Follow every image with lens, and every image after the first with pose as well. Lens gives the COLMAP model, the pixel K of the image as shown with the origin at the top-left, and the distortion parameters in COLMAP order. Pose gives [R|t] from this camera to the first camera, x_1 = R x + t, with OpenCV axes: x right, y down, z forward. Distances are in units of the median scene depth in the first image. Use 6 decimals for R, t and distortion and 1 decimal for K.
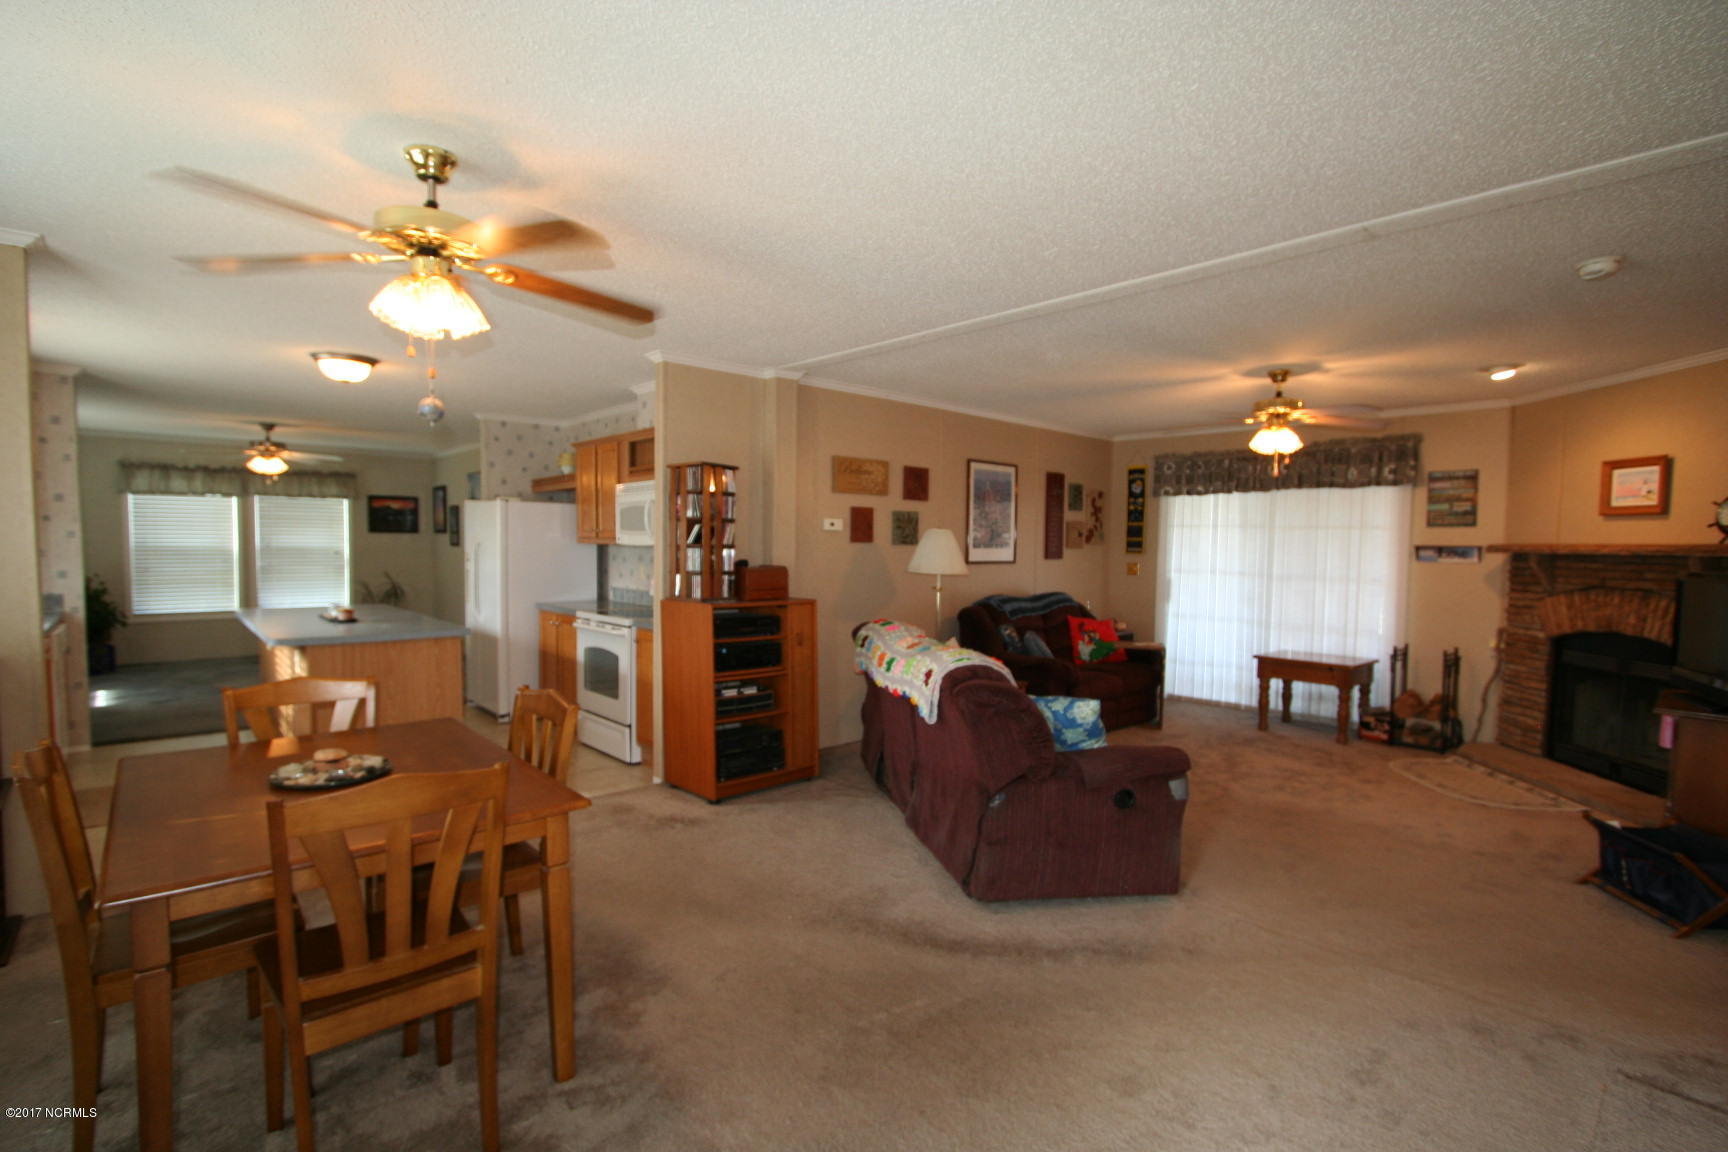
lens RADIAL K [[800.8, 0, 859.2], [0, 800.8, 584.5], [0, 0, 1]] dist [-0.020832, 0.005661]
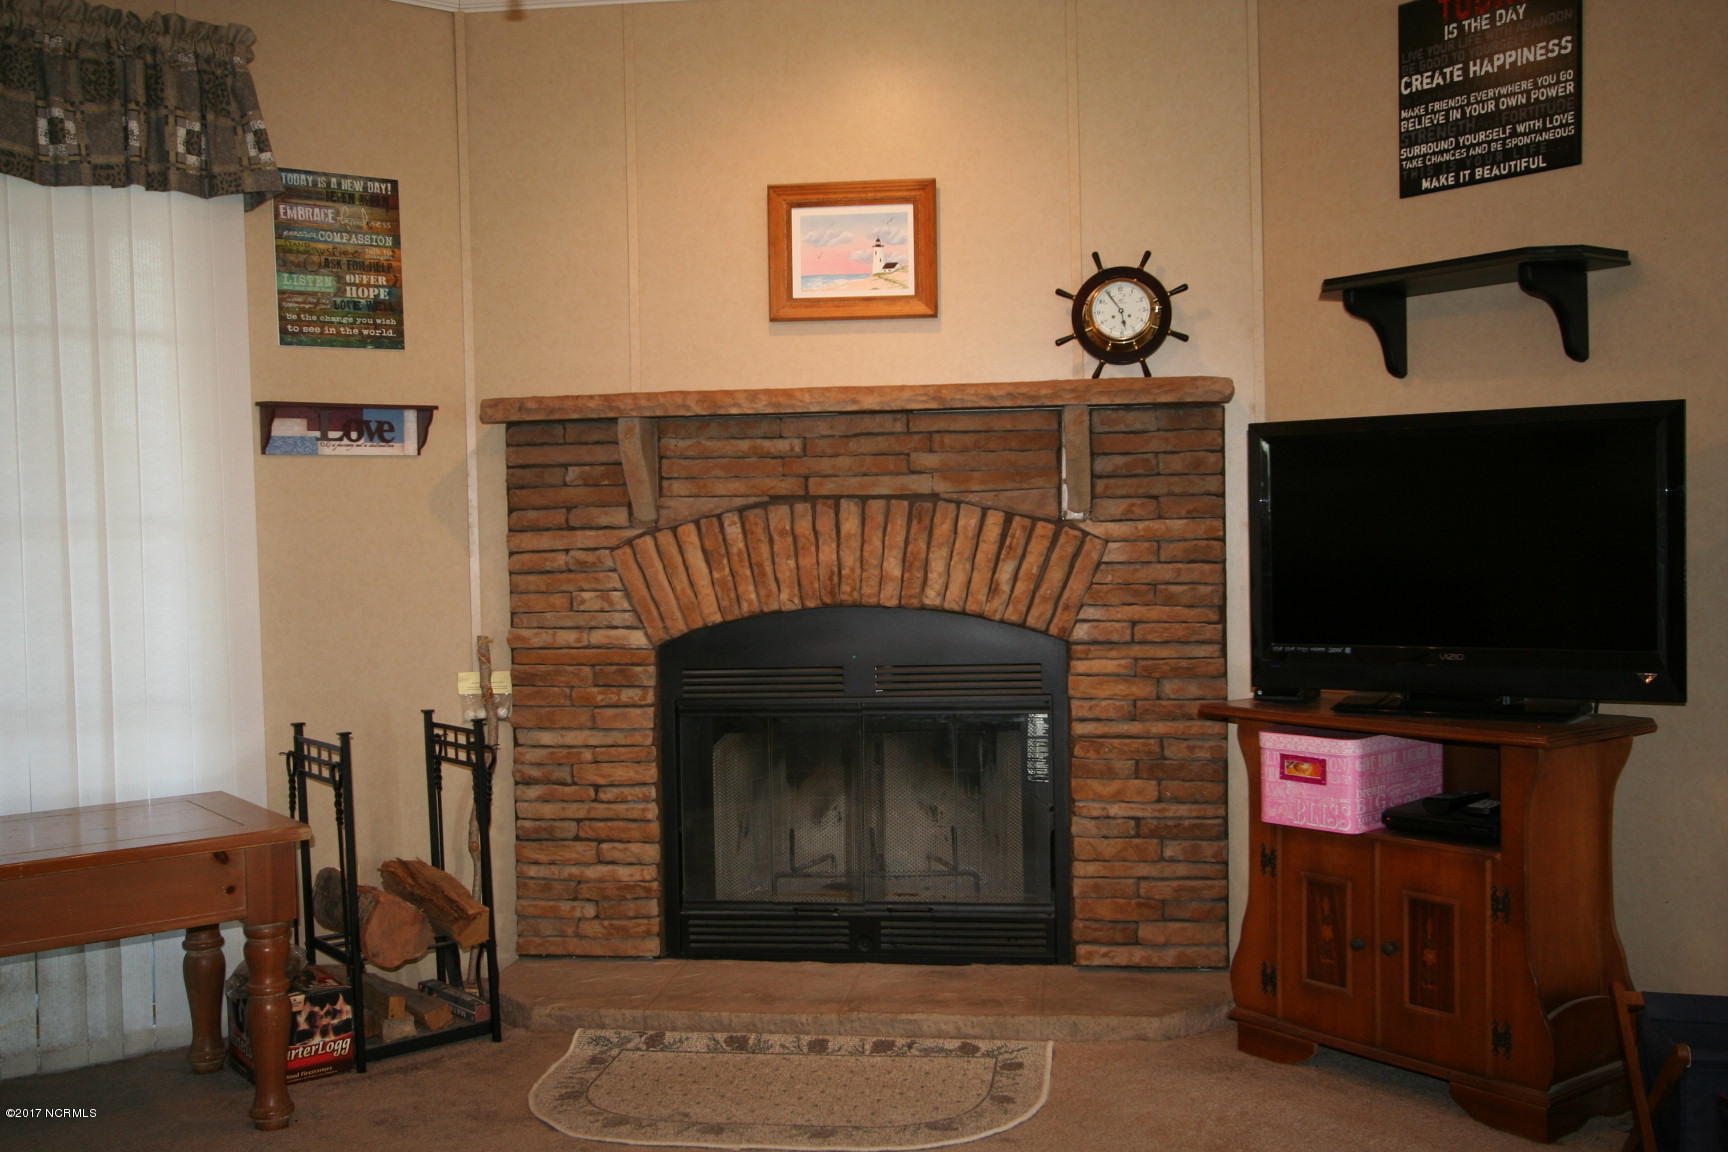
lens RADIAL K [[1738.8, 0, 863.2], [0, 1738.8, 579.6], [0, 0, 1]] dist [0.067953, 0.000000]
pose [[0.092132, -0.052411, 0.994367, 0.056785], [0.075091, 0.996136, 0.045546, 0.007249], [-0.992911, 0.070472, 0.095711, 0.923001]]
